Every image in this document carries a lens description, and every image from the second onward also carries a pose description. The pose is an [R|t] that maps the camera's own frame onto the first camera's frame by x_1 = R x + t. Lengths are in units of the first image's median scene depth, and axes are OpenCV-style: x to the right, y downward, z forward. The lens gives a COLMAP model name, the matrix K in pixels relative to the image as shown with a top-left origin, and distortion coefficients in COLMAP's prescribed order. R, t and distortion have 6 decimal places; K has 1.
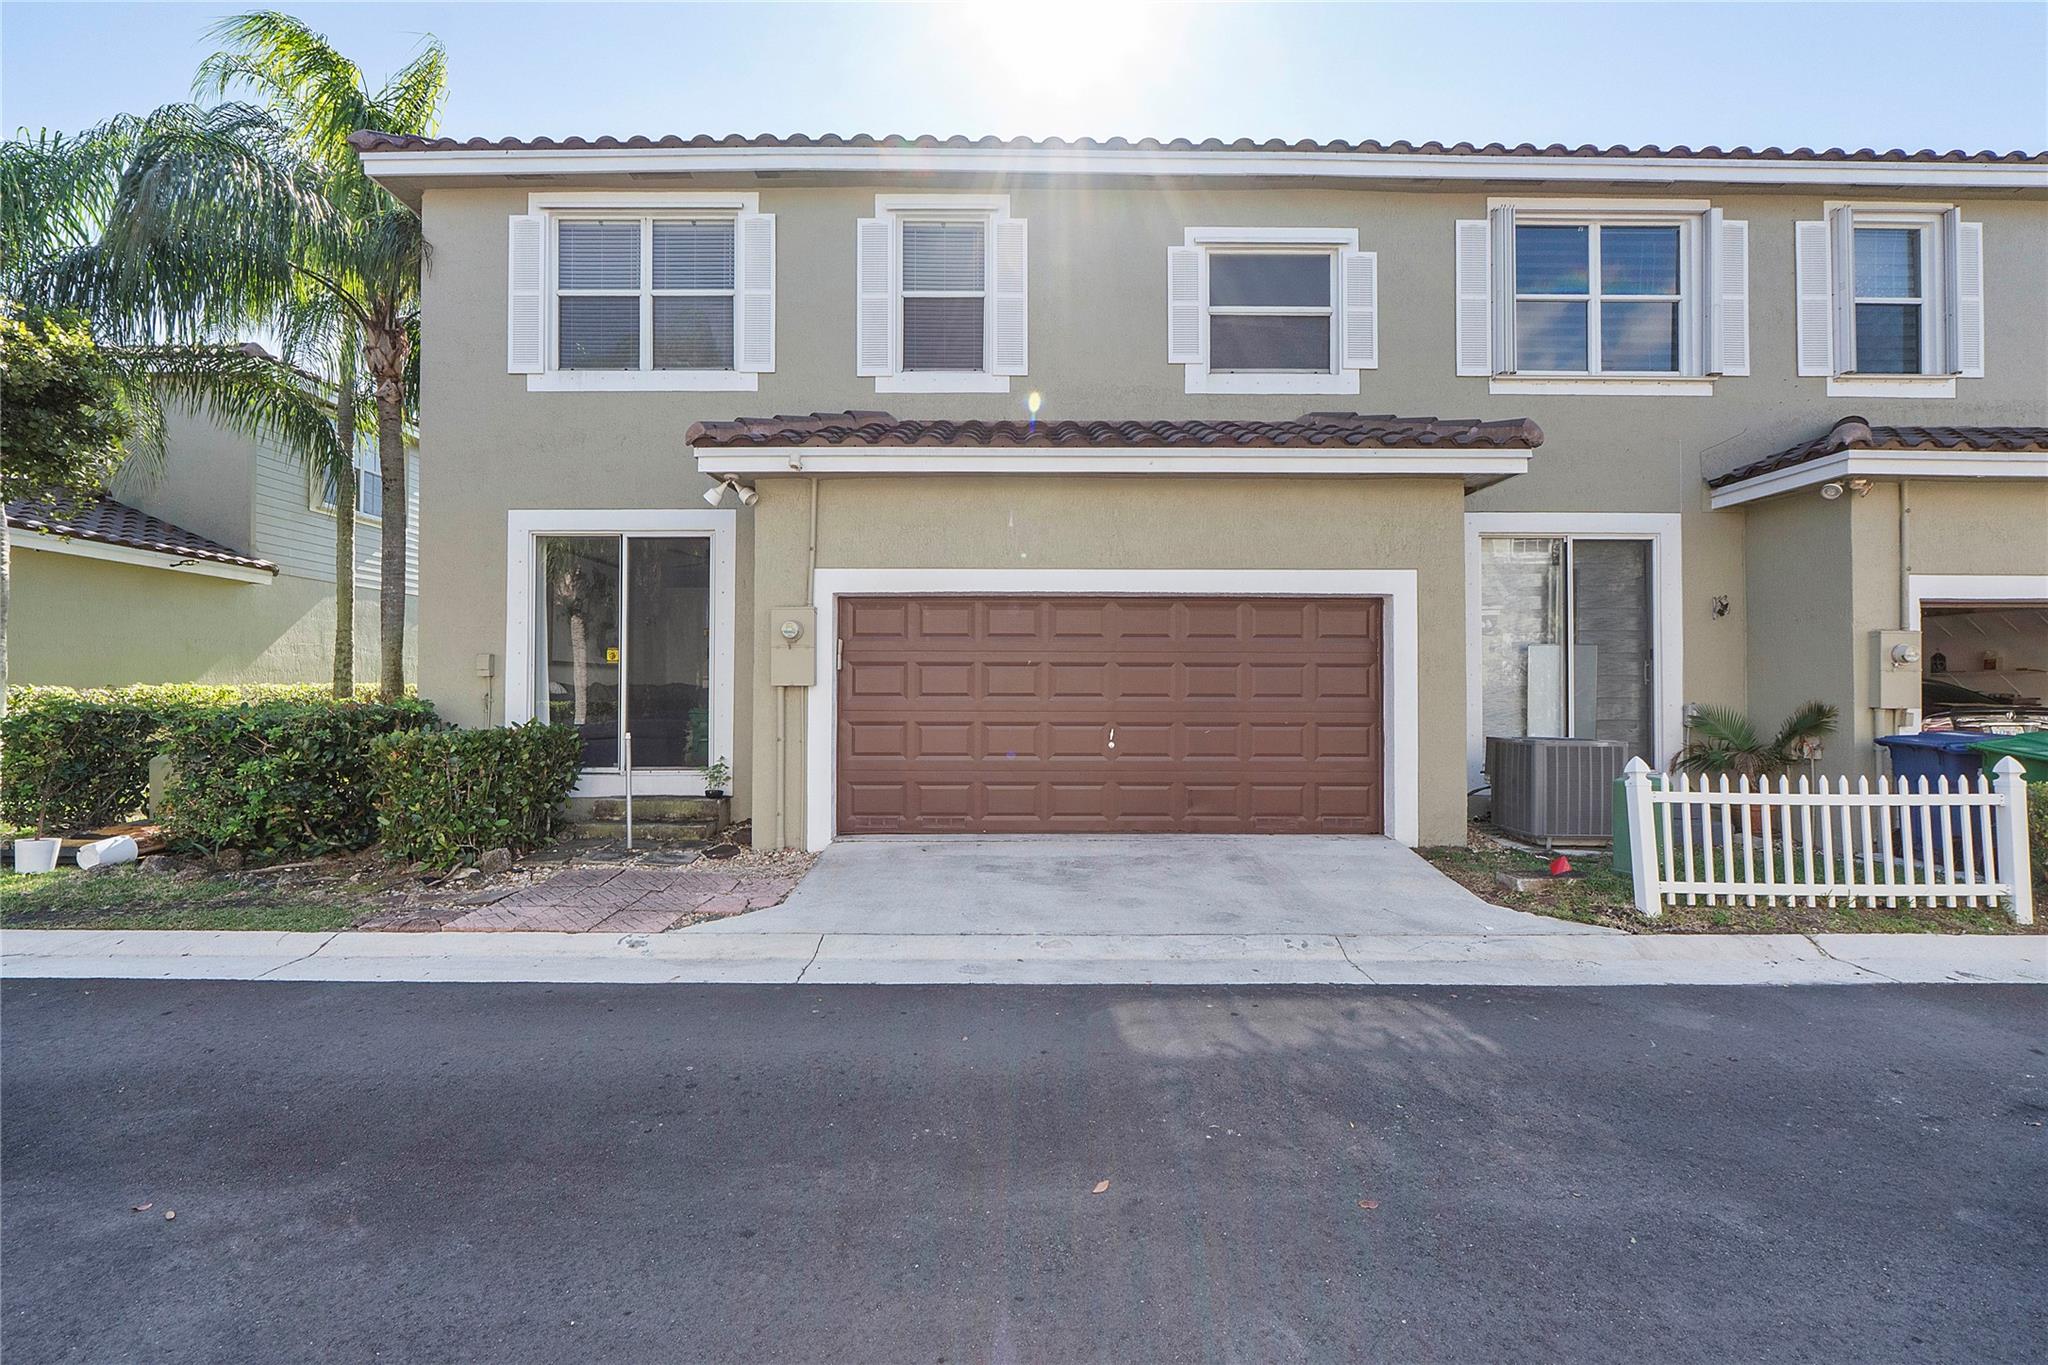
lens RADIAL K [[874.7, 0, 1024.1], [0, 874.7, 680.8], [0, 0, 1]] dist [-0.004211, -0.001183]
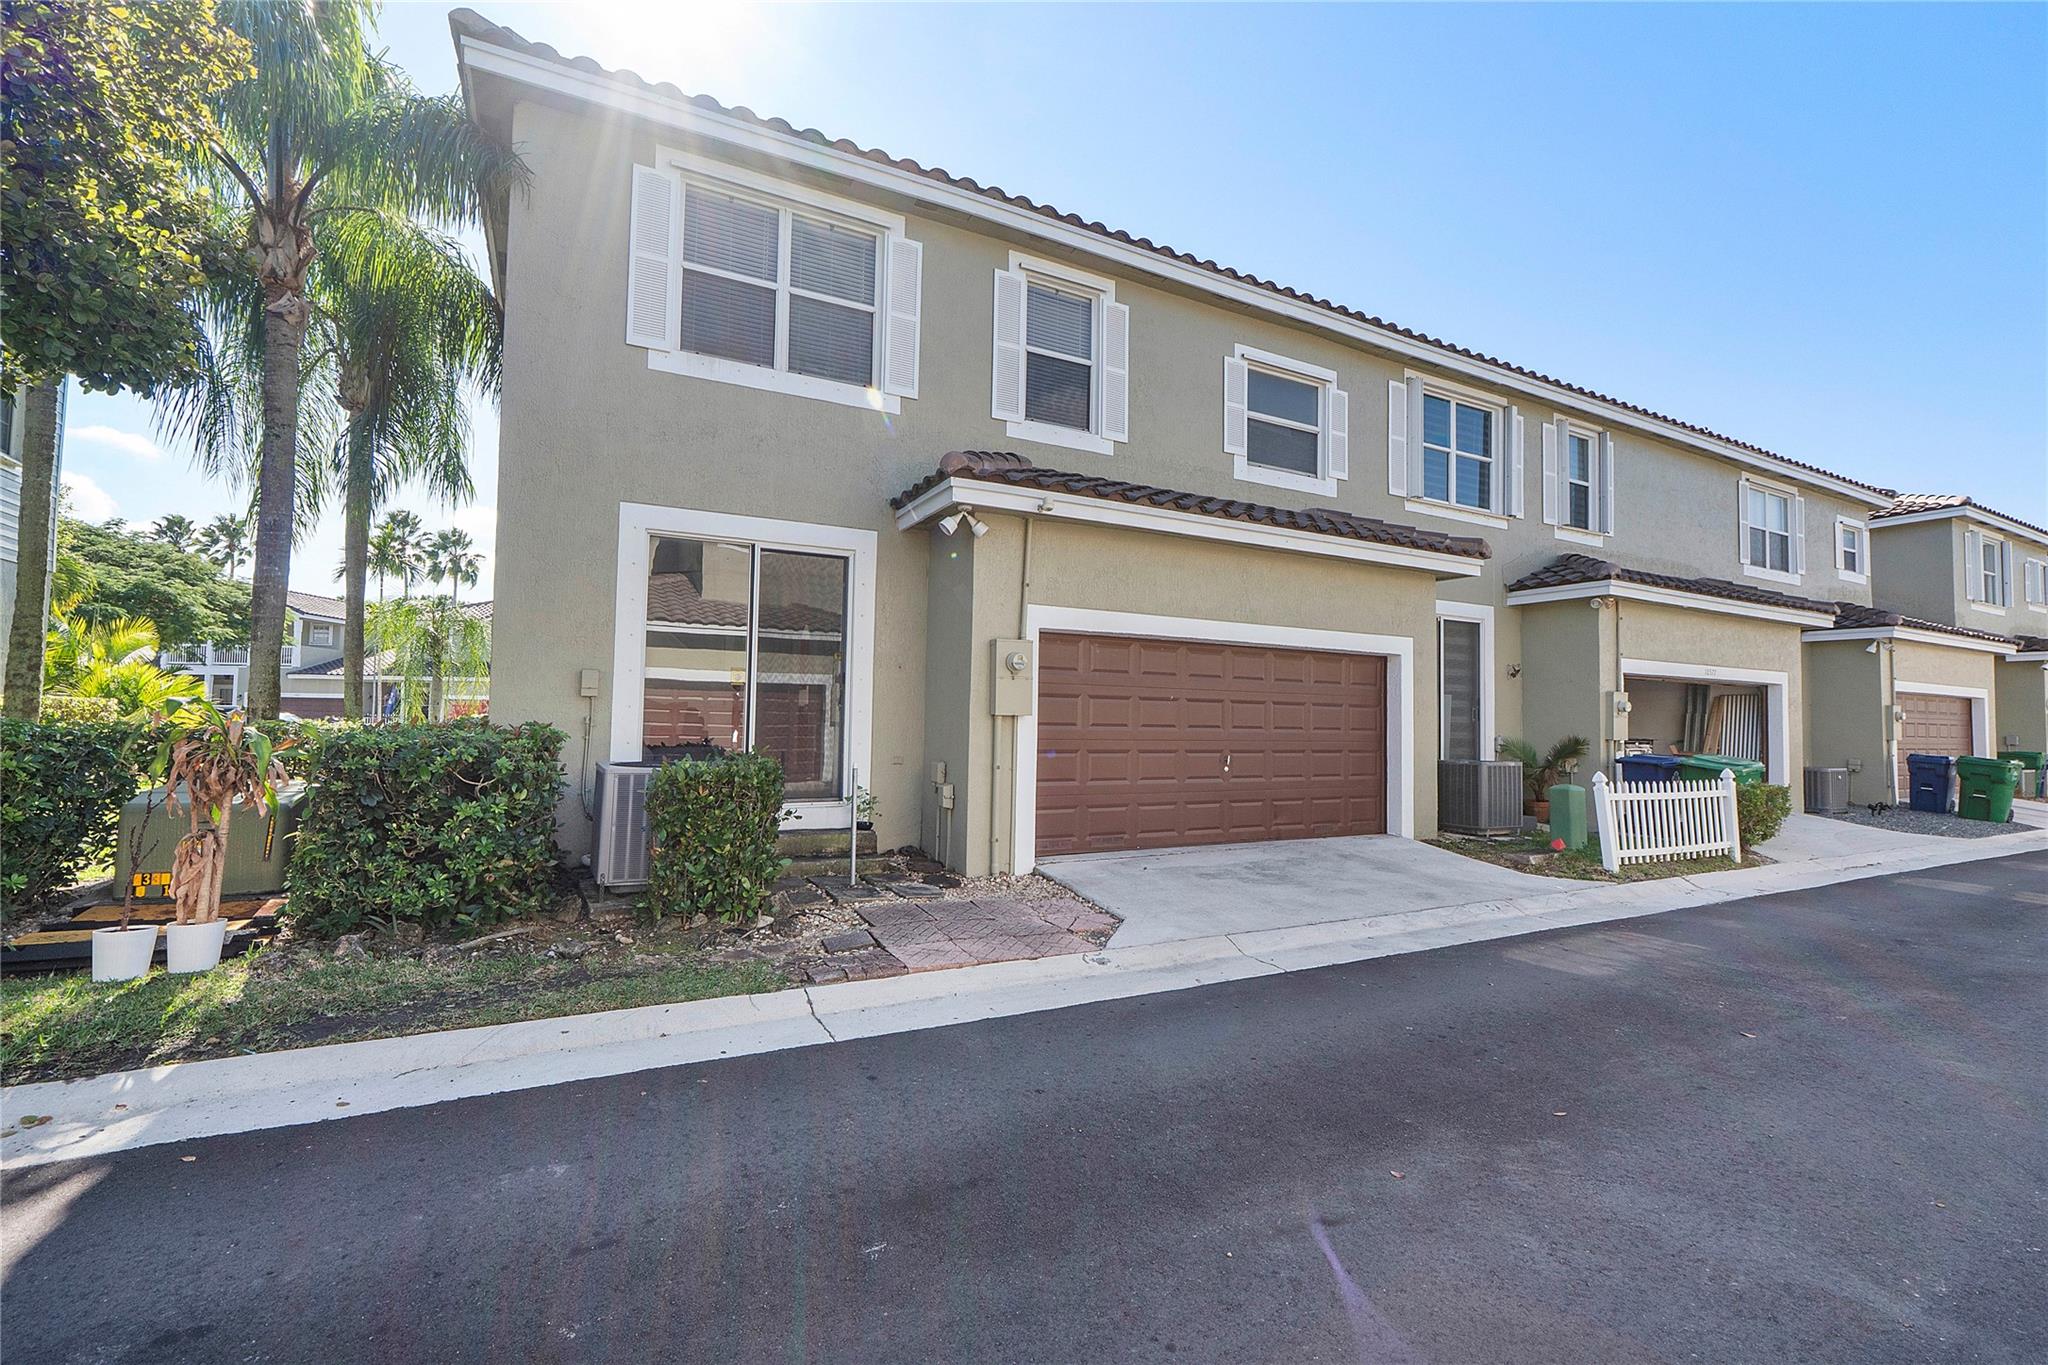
lens RADIAL K [[874.7, 0, 1053.9], [0, 874.7, 682.3], [0, 0, 1]] dist [-0.004211, -0.001183]
pose [[0.882677, 0.033664, 0.468773, -0.609041], [-0.021866, 0.999293, -0.030589, -0.002514], [-0.469471, 0.016750, 0.882789, 0.050099]]
